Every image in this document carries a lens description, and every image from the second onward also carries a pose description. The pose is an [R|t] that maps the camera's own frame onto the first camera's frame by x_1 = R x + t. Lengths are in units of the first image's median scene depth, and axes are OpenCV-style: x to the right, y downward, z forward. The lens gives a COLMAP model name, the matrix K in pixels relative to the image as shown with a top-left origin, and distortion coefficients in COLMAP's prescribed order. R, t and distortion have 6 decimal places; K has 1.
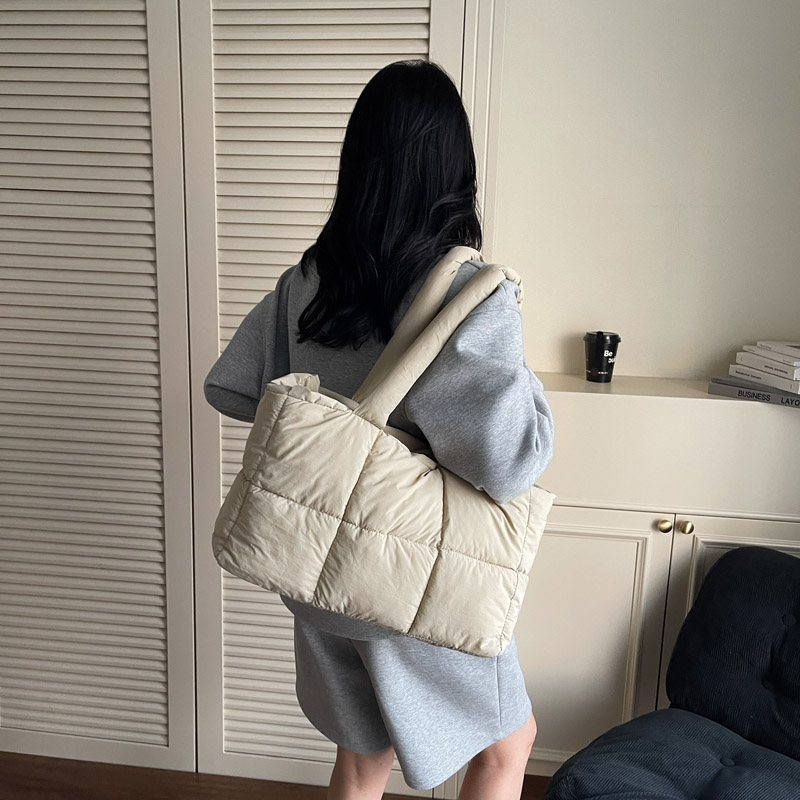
lens RADIAL K [[816.9, 0, 398.7], [0, 816.9, 393.3], [0, 0, 1]] dist [0.014864, 0.000000]
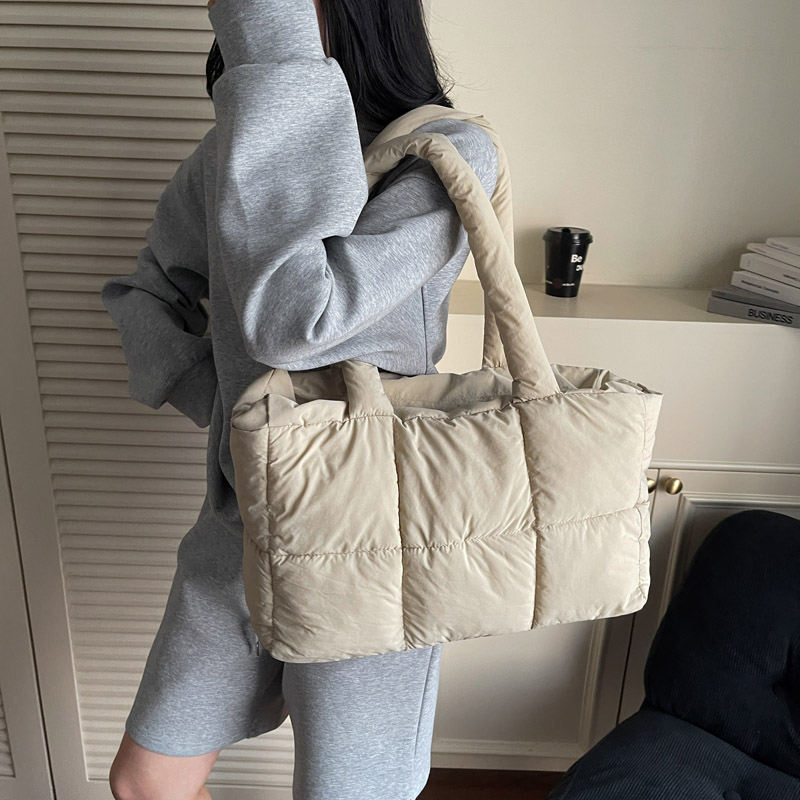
lens RADIAL K [[825.5, 0, 392.3], [0, 825.5, 388.1], [0, 0, 1]] dist [0.021622, 0.000000]
pose [[0.993377, -0.035618, 0.109240, 0.005139], [0.017341, 0.986324, 0.163904, -0.072093], [-0.113584, -0.160924, 0.980409, 0.324266]]
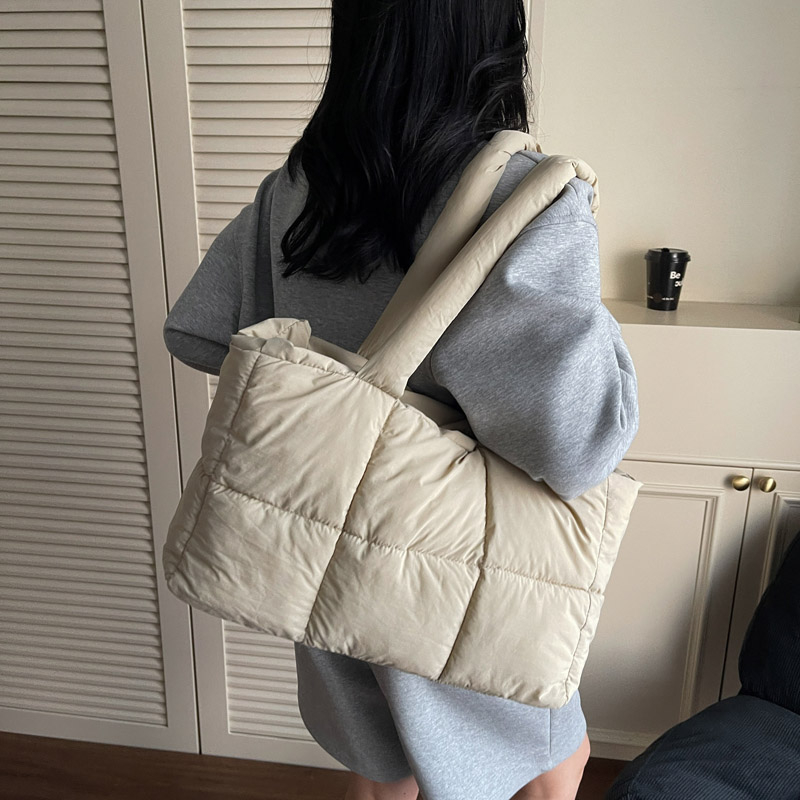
lens RADIAL K [[816.9, 0, 403.7], [0, 816.9, 395.0], [0, 0, 1]] dist [0.014864, 0.000000]
pose [[0.999714, -0.010172, -0.021639, -0.000385], [0.012308, 0.994810, 0.101001, -0.018972], [0.020500, -0.101239, 0.994651, 0.199214]]
